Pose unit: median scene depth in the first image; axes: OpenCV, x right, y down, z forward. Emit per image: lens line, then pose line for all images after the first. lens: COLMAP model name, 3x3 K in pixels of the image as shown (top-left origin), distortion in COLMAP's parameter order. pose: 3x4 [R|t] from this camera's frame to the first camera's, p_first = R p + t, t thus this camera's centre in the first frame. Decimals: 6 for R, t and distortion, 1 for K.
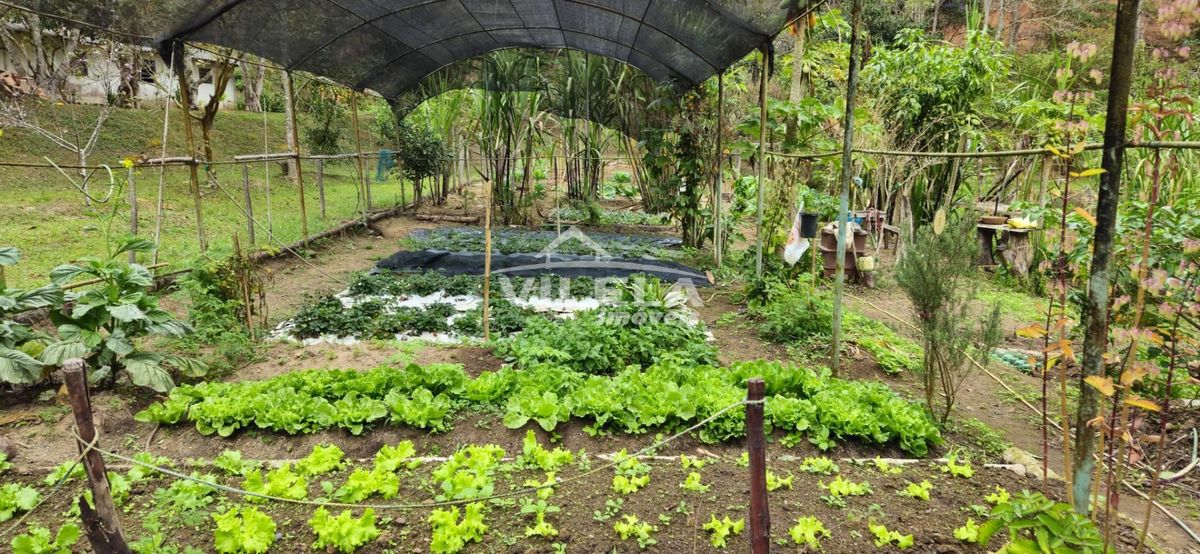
lens RADIAL K [[809.0, 0, 598.5], [0, 809.0, 282.1], [0, 0, 1]] dist [0.061241, -0.013772]
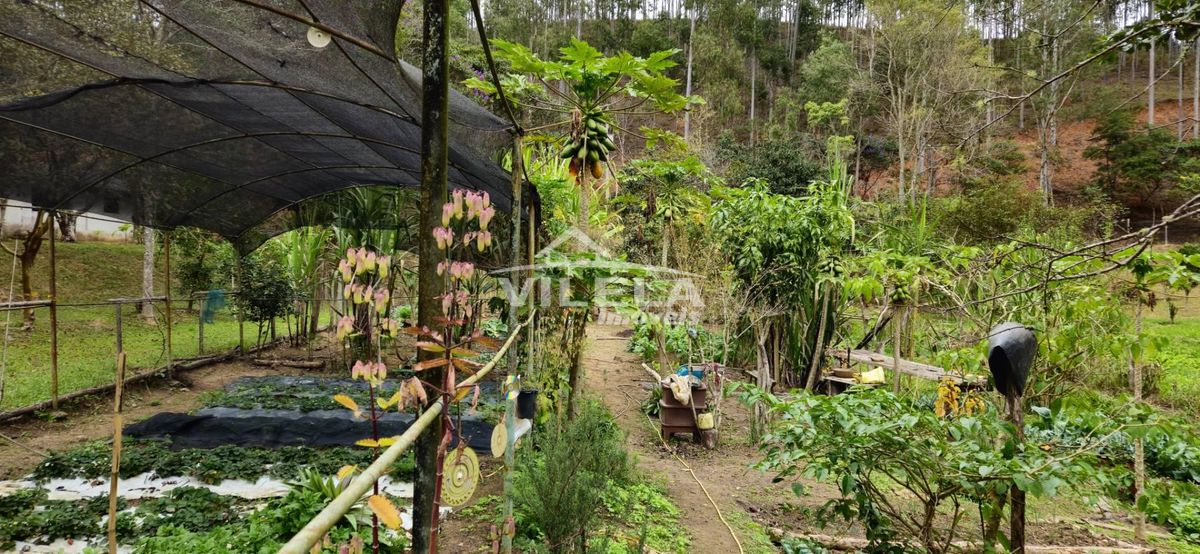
lens RADIAL K [[809.0, 0, 607.6], [0, 809.0, 279.9], [0, 0, 1]] dist [0.061241, -0.013772]
pose [[0.998076, 0.009215, 0.061316, 0.145961], [0.000625, 0.987349, -0.158562, -0.032074], [-0.062002, 0.158295, 0.985443, 0.067017]]
